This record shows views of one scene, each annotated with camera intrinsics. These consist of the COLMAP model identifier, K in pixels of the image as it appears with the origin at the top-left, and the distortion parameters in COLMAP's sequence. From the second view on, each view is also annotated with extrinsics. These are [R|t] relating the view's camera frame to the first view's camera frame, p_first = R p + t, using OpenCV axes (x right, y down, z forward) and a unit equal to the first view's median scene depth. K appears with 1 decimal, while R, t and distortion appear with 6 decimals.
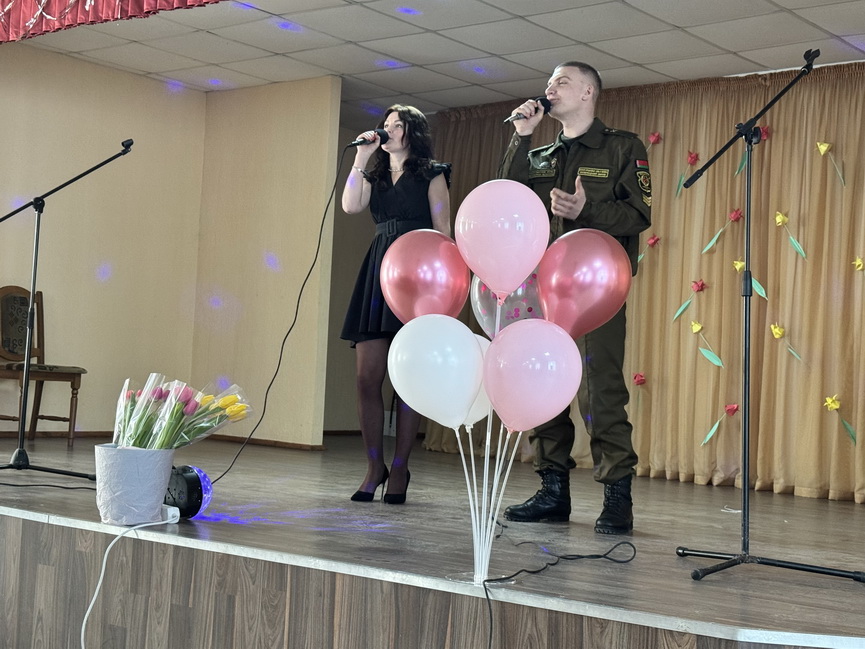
lens RADIAL K [[1347.2, 0, 432.1], [0, 1347.2, 326.3], [0, 0, 1]] dist [0.158591, 0.000000]
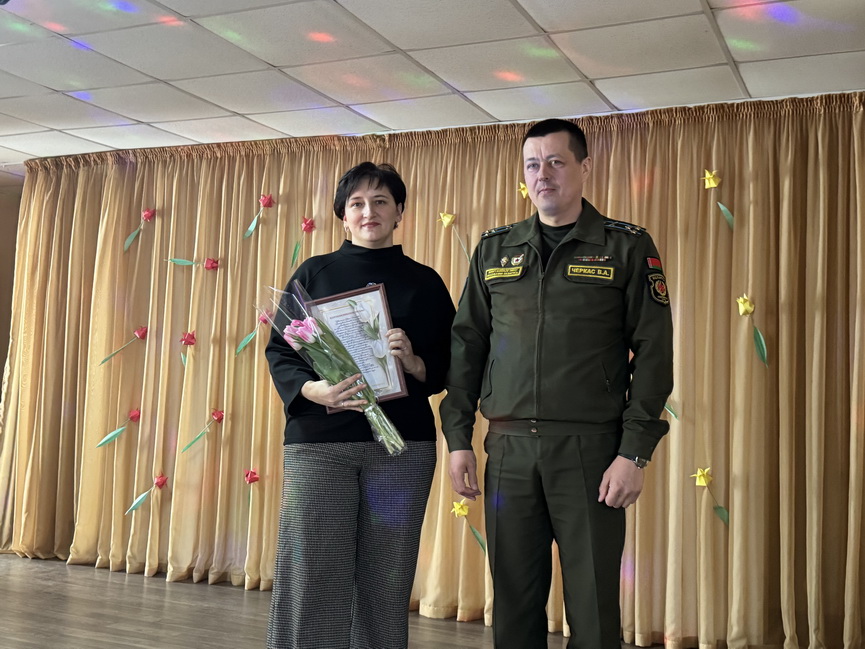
lens RADIAL K [[1020.4, 0, 431.6], [0, 1020.4, 320.5], [0, 0, 1]] dist [0.114011, 0.000000]
pose [[0.967051, -0.002813, 0.254568, 0.107985], [0.009068, 0.999685, -0.023401, -0.049631], [-0.254422, 0.024938, 0.966772, 0.365324]]
